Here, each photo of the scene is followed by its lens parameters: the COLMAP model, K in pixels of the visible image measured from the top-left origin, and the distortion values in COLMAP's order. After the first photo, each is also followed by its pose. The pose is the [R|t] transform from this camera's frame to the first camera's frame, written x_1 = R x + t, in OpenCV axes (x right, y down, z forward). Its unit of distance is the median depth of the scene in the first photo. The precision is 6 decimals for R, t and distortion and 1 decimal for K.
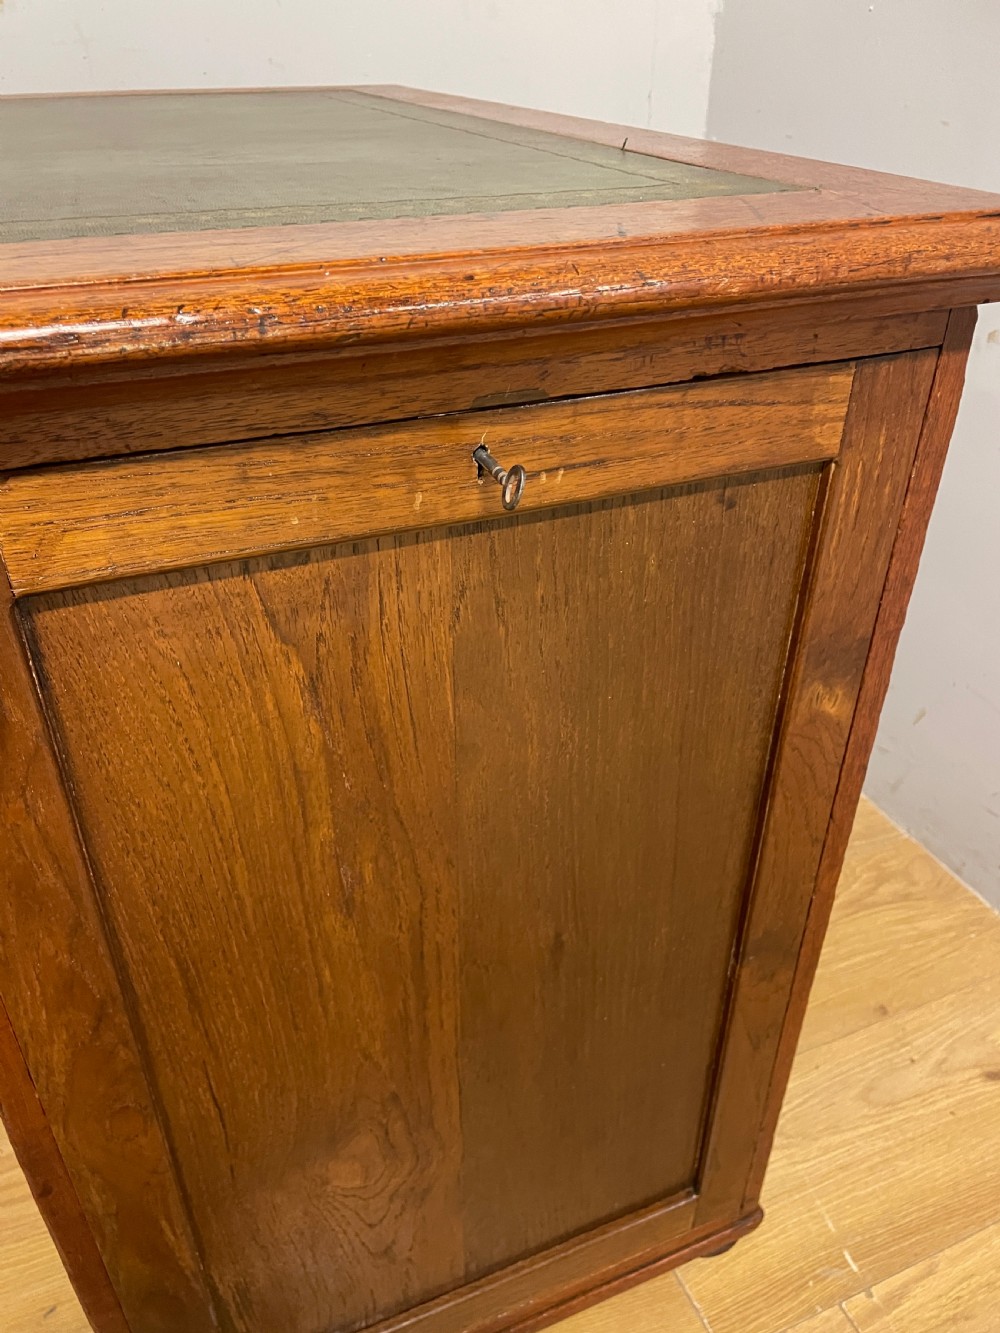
lens RADIAL K [[1011.9, 0, 490.5], [0, 1011.9, 674.7], [0, 0, 1]] dist [0.086960, -0.106547]
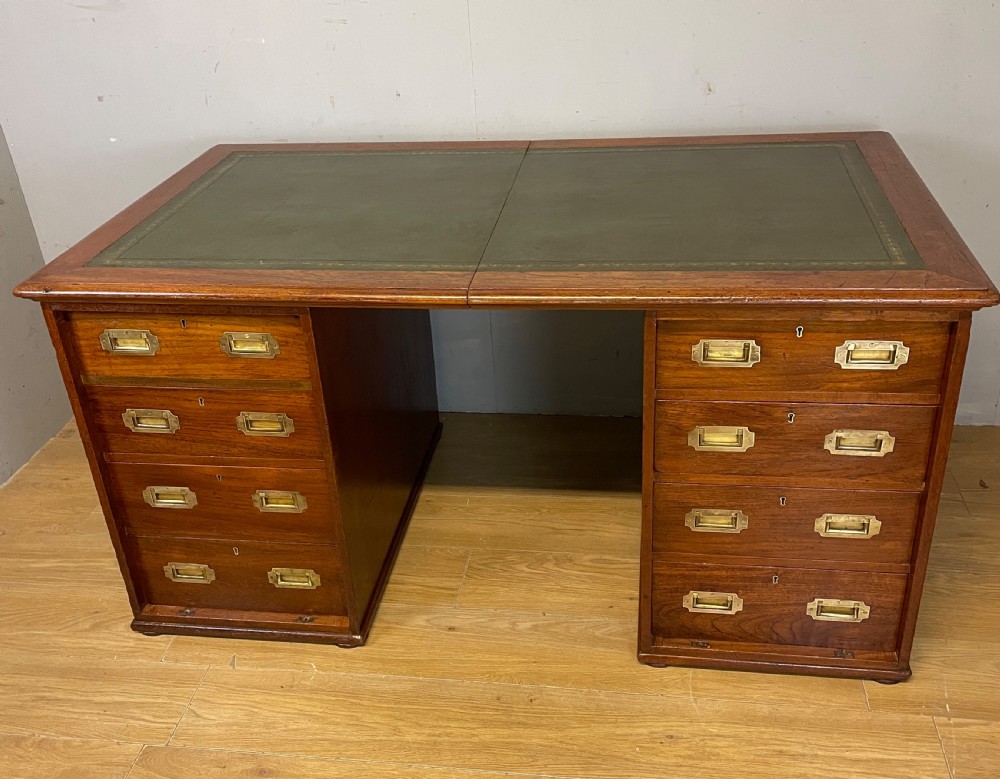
lens RADIAL K [[1000.8, 0, 493.3], [0, 1000.8, 396.9], [0, 0, 1]] dist [0.042690, 0.000000]
pose [[0.847971, 0.209411, -0.486921, 0.790118], [-0.231383, 0.972741, 0.015395, 0.214721], [0.476872, 0.099611, 0.873310, -2.506344]]
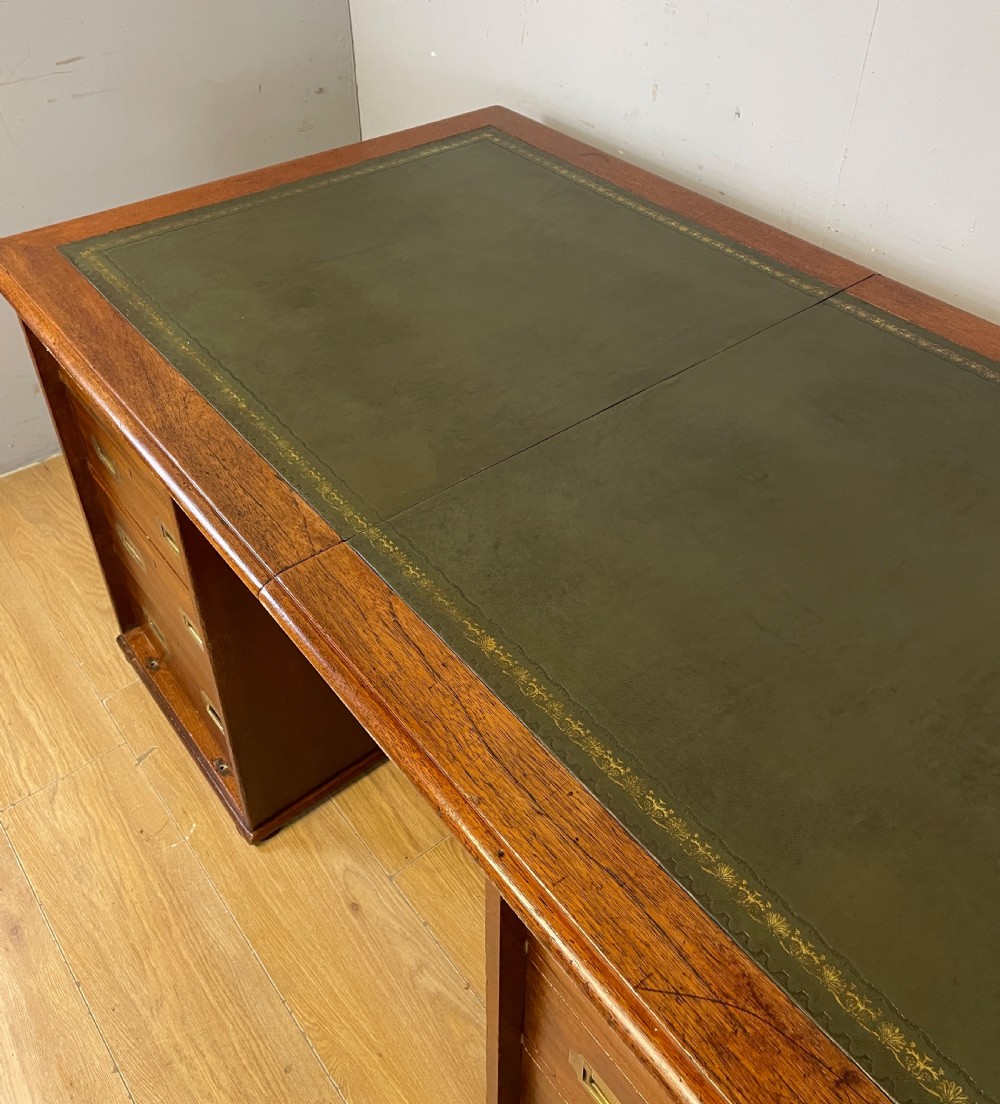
lens RADIAL K [[1019.0, 0, 491.5], [0, 1019.0, 441.9], [0, 0, 1]] dist [0.025948, 0.000000]
pose [[0.269061, 0.585306, -0.764868, 0.369191], [-0.527323, 0.754071, 0.391546, -1.180341], [0.805939, 0.297983, 0.511536, -0.327628]]
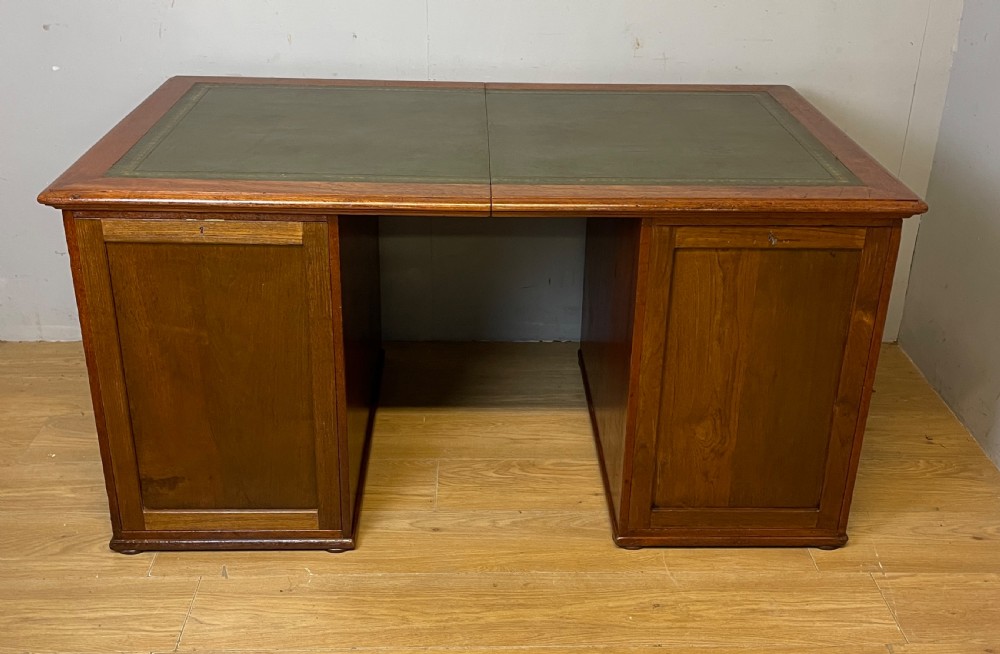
lens RADIAL K [[1031.4, 0, 511.8], [0, 1031.4, 283.0], [0, 0, 1]] dist [0.048988, 0.000000]
pose [[0.932859, 0.164332, -0.320575, 0.379077], [-0.210103, 0.971056, -0.113610, 0.676620], [0.292626, 0.173335, 0.940385, -3.238895]]
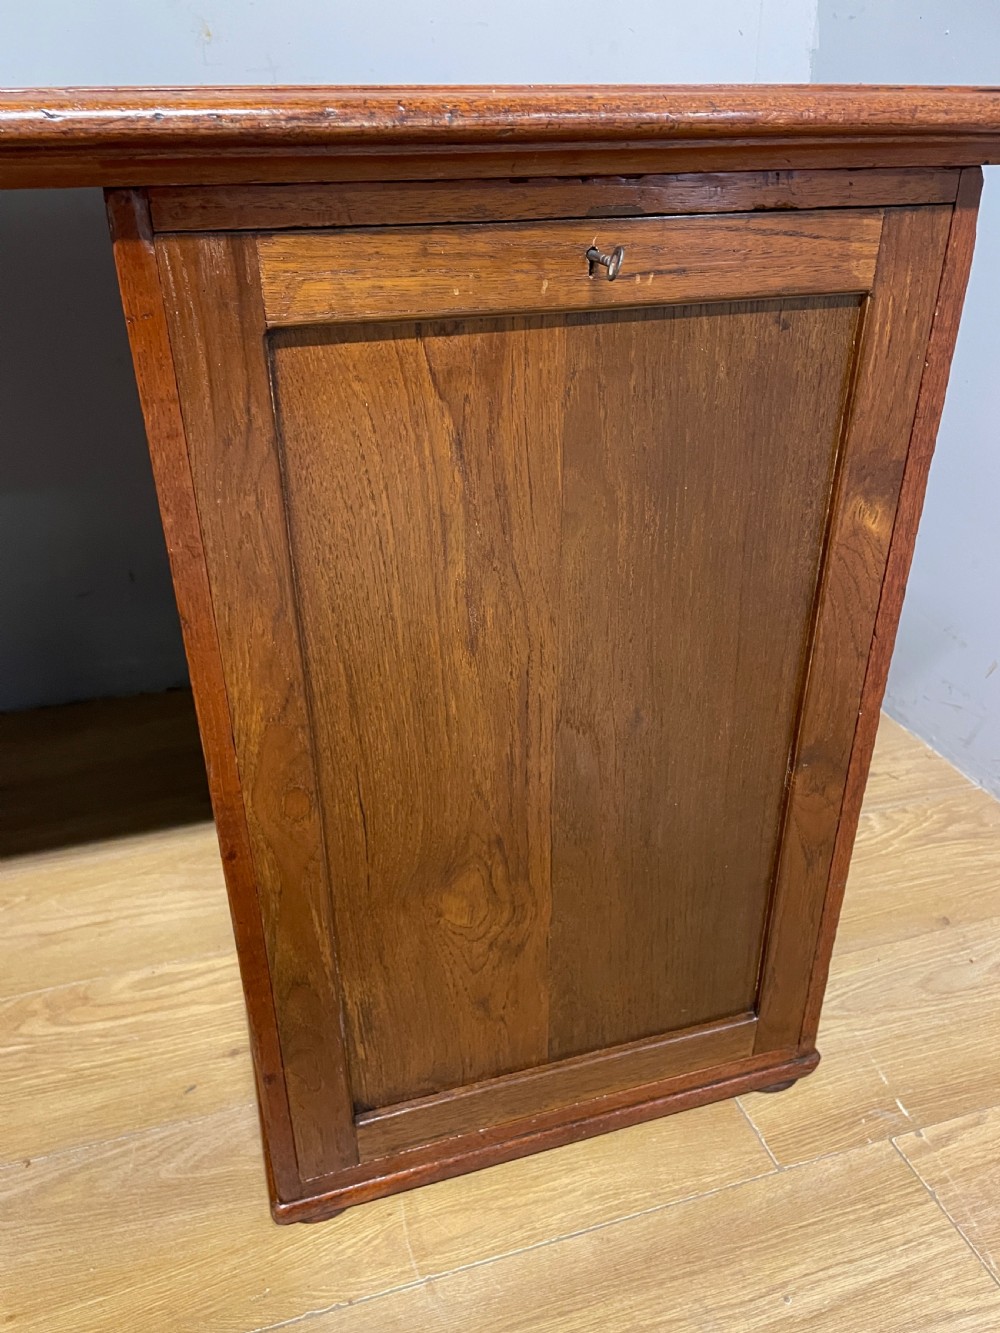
lens RADIAL K [[1011.9, 0, 492.3], [0, 1011.9, 673.7], [0, 0, 1]] dist [0.086960, -0.106547]
pose [[0.994860, 0.037858, -0.093914, 0.006385], [-0.044731, 0.996387, -0.072191, 0.377116], [0.090842, 0.076021, 0.992959, -0.280017]]
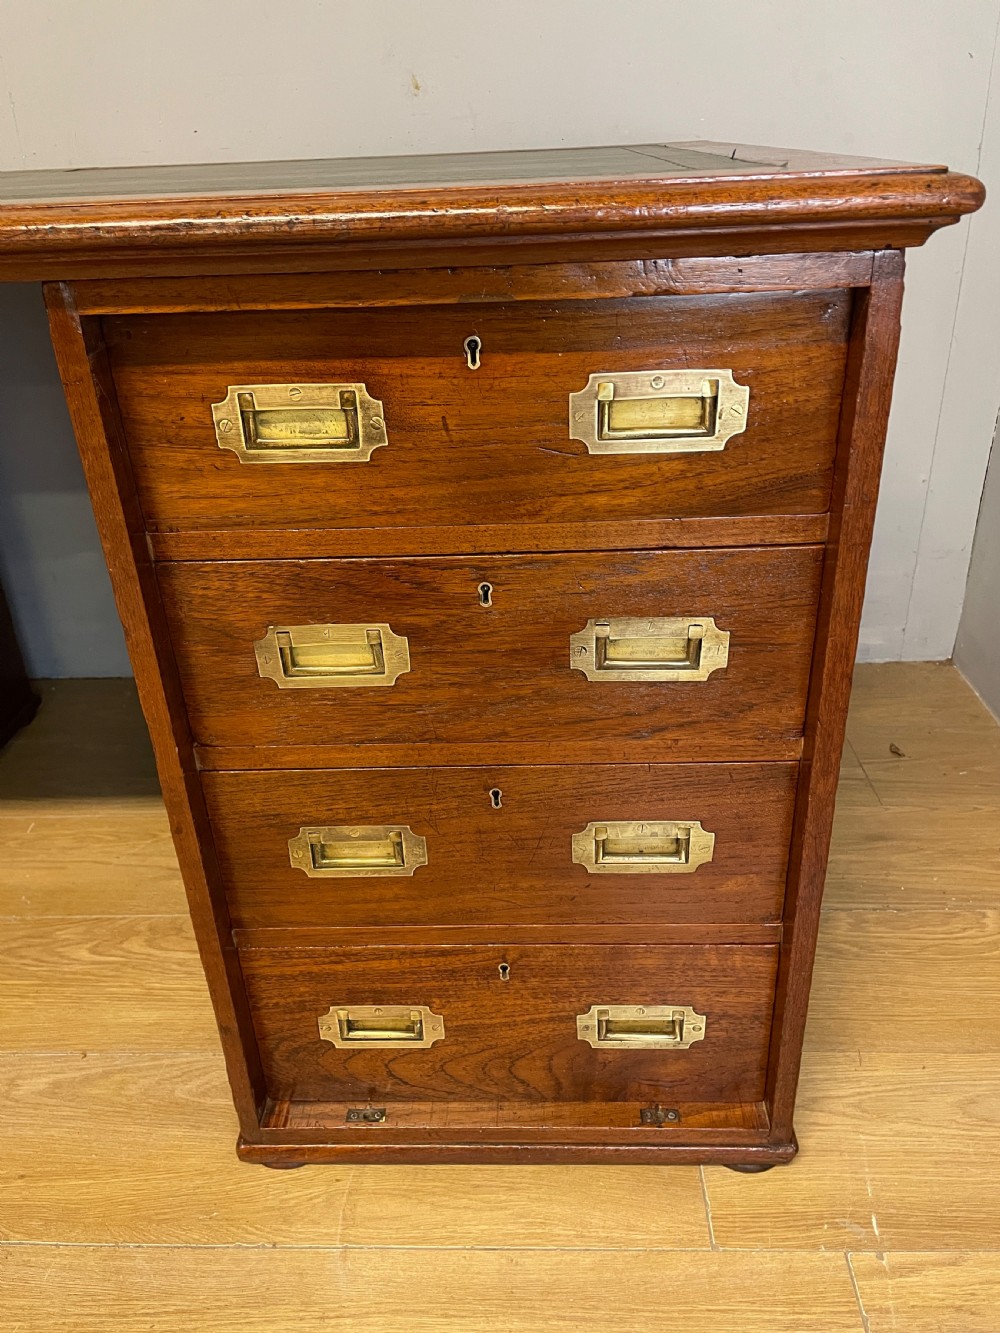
lens RADIAL K [[1011.9, 0, 501.6], [0, 1011.9, 664.3], [0, 0, 1]] dist [0.086960, -0.106547]
pose [[0.906824, 0.161180, -0.389476, 0.579024], [-0.192265, 0.980448, -0.041909, 0.253384], [0.375106, 0.112887, 0.920083, -0.241783]]
